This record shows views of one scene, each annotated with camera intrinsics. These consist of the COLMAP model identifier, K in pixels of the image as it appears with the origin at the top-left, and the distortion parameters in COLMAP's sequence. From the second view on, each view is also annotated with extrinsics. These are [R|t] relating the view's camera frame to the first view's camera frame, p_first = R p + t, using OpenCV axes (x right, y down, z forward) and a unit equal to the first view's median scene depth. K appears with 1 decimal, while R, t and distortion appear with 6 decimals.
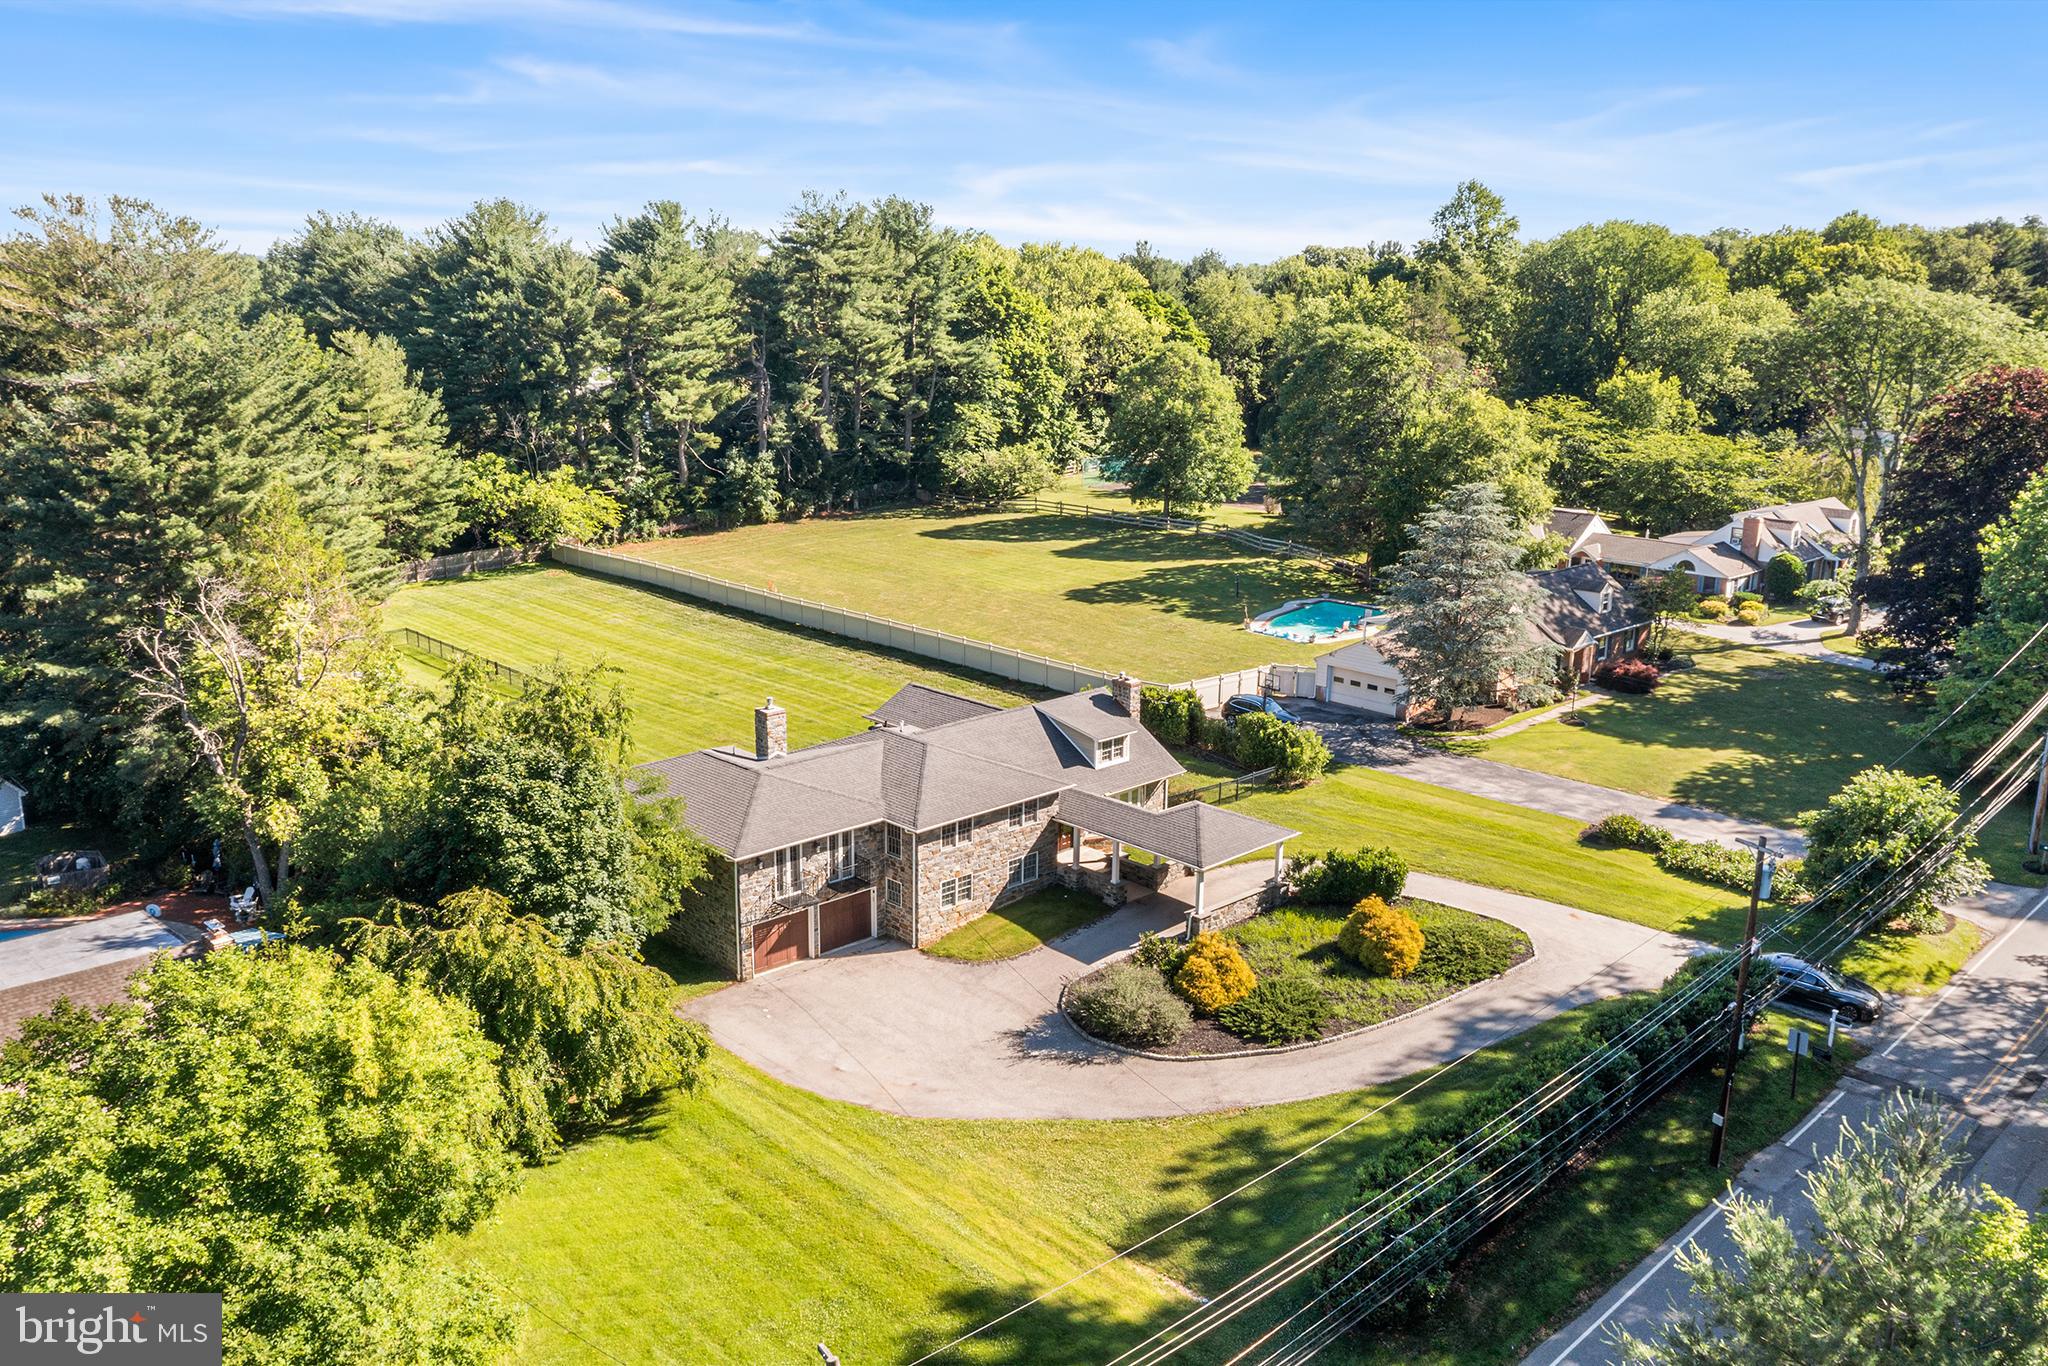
lens RADIAL K [[1602.4, 0, 1024.0], [0, 1602.4, 683.0], [0, 0, 1]] dist [-0.008294, 0.005122]
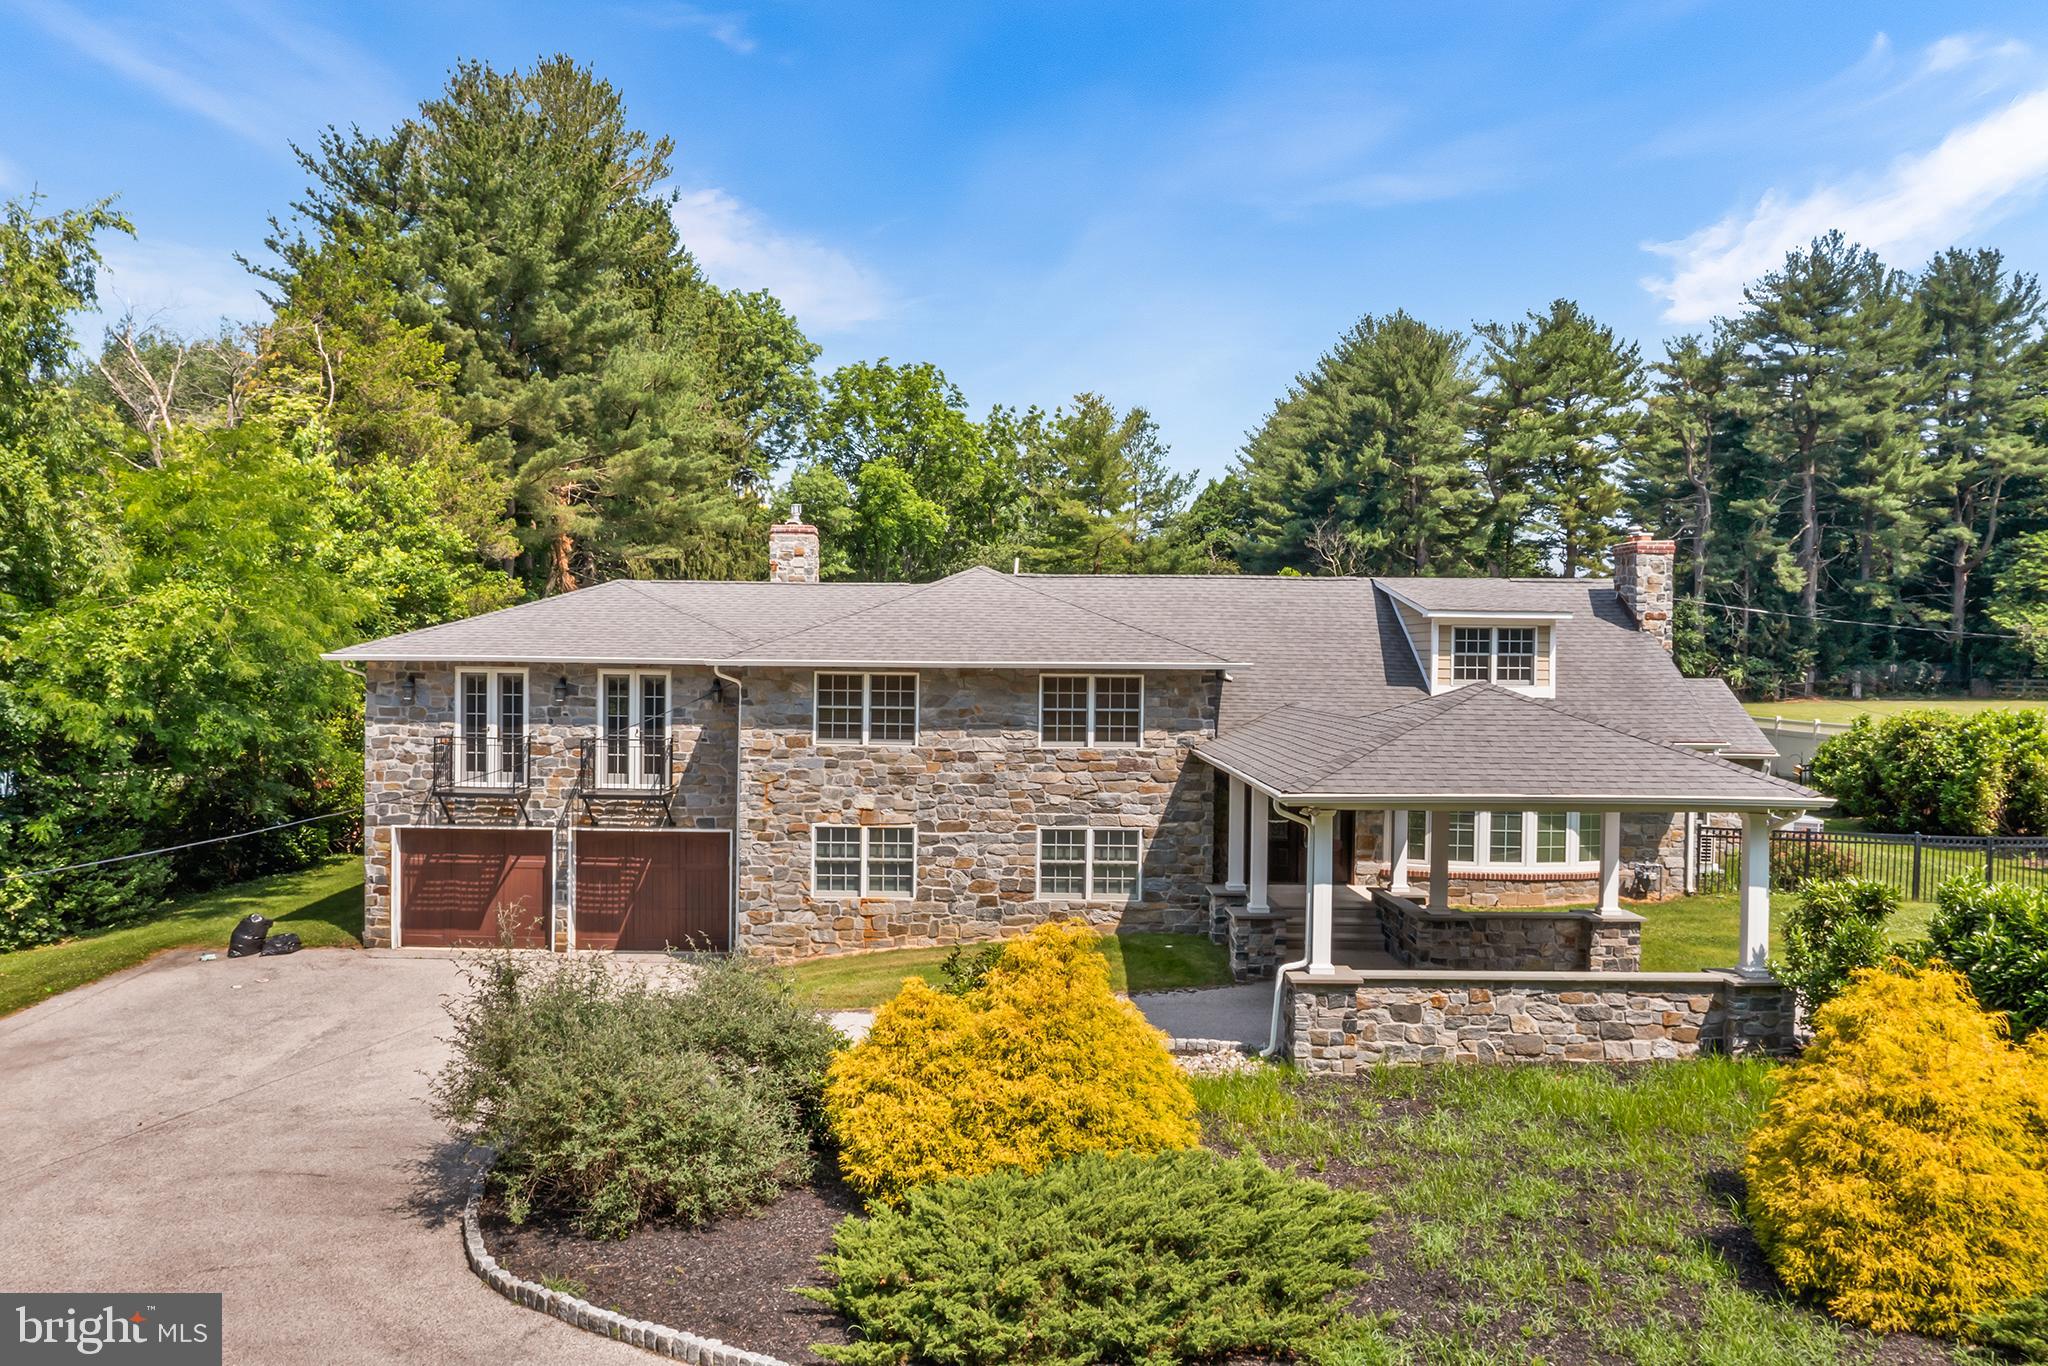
lens RADIAL K [[1602.4, 0, 1024.0], [0, 1602.4, 683.0], [0, 0, 1]] dist [-0.008294, 0.005122]
pose [[0.728571, 0.014723, -0.684812, 0.268682], [-0.171667, 0.971787, -0.161744, 0.145779], [0.663109, 0.235402, 0.710543, 0.730206]]
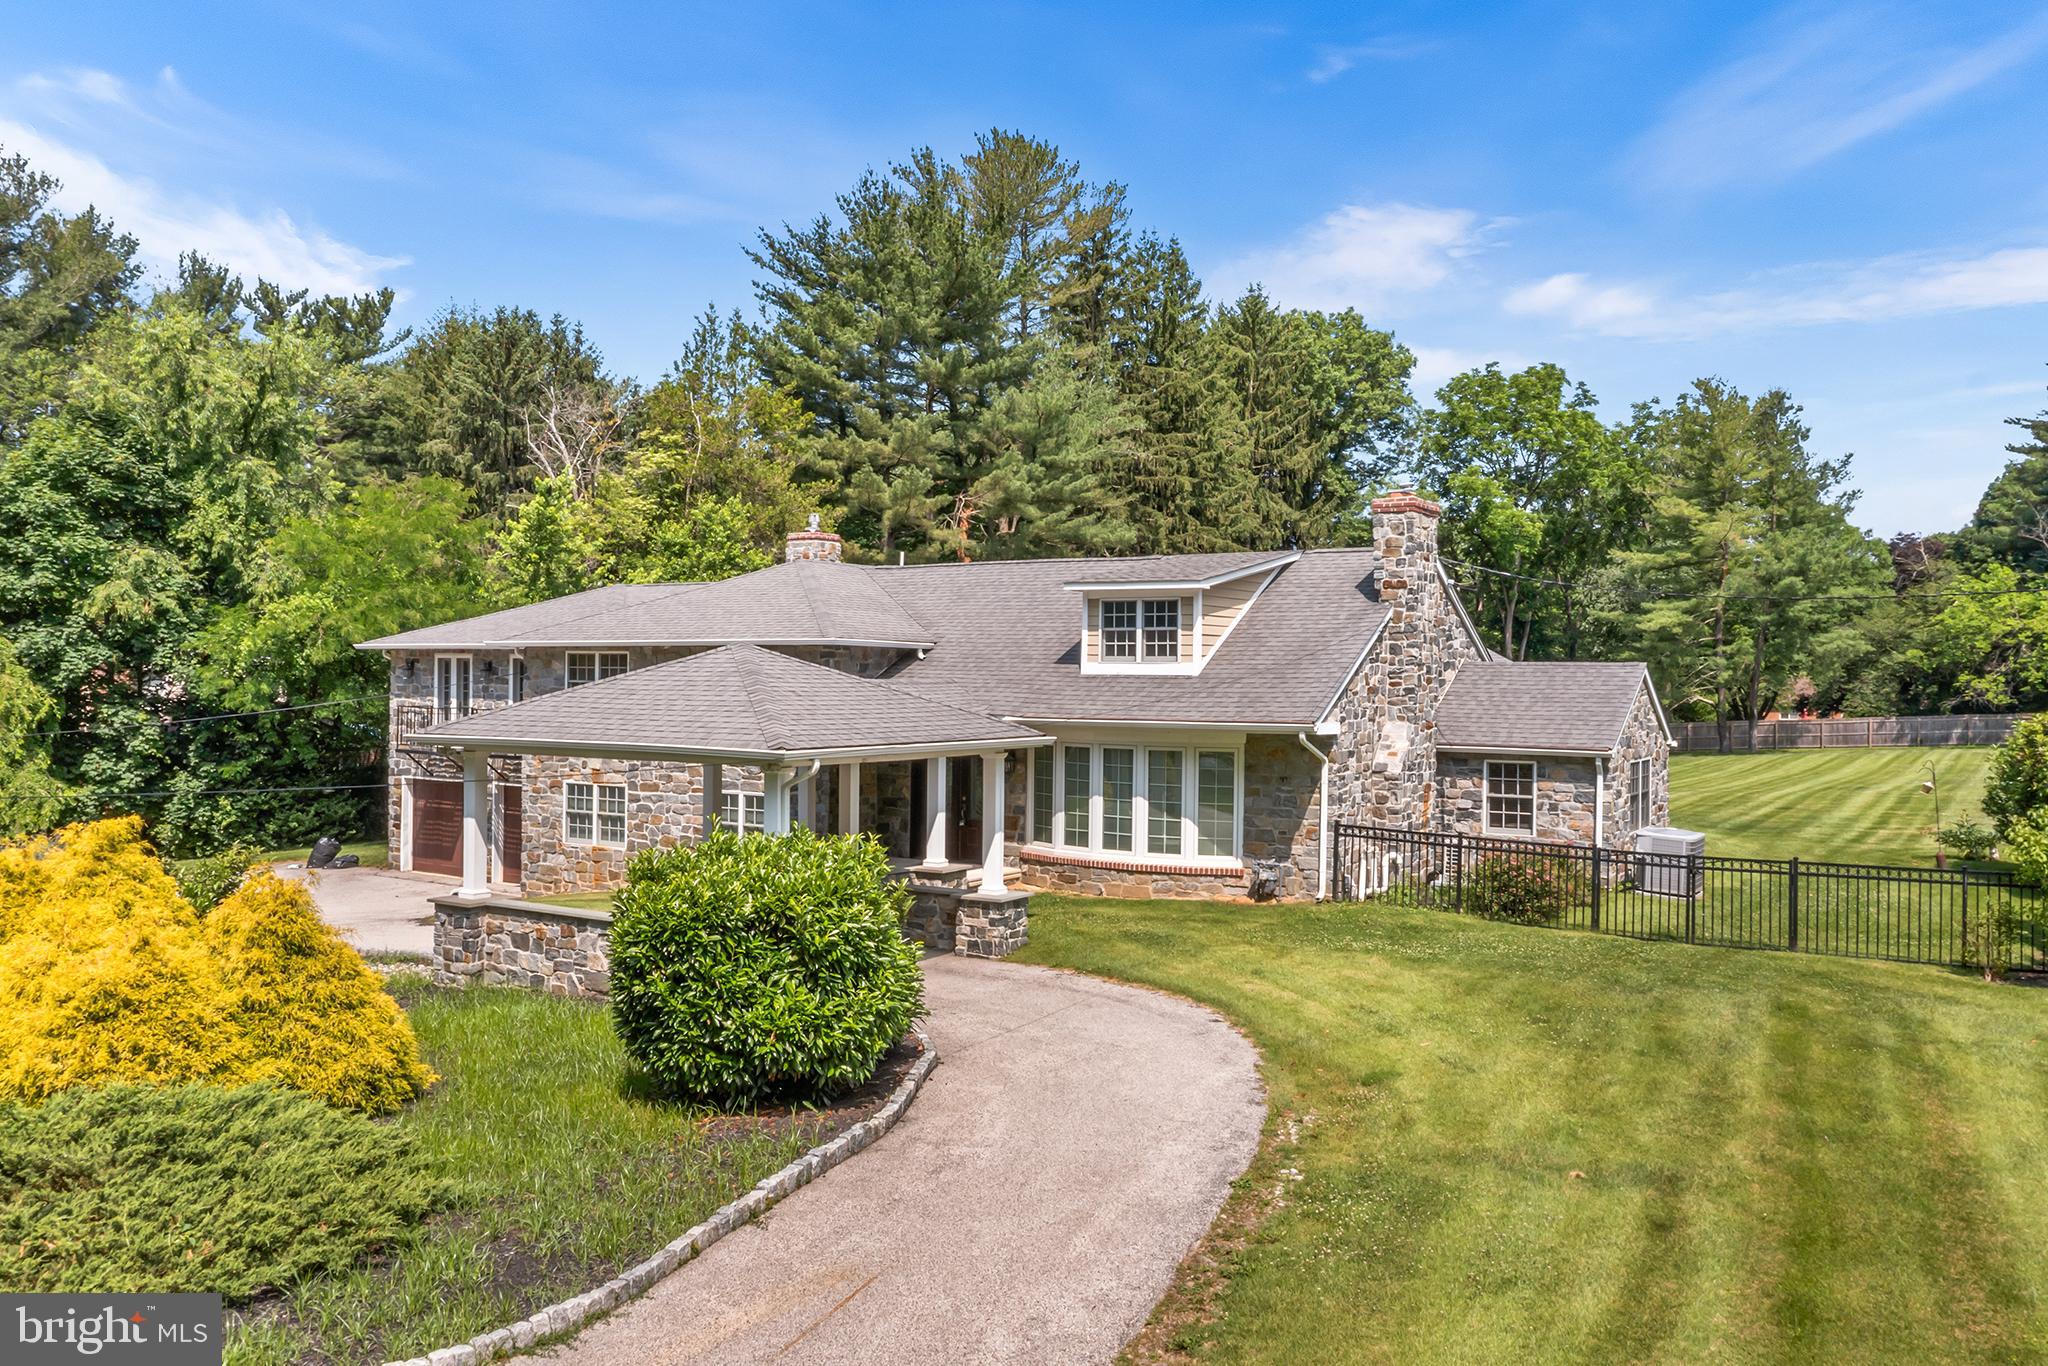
lens RADIAL K [[1611.2, 0, 1022.6], [0, 1611.2, 668.8], [0, 0, 1]] dist [-0.007180, -0.002980]
pose [[0.235369, -0.008183, -0.971872, 0.454436], [-0.243628, 0.967541, -0.067148, 0.090020], [0.940876, 0.252580, 0.225736, 1.006523]]
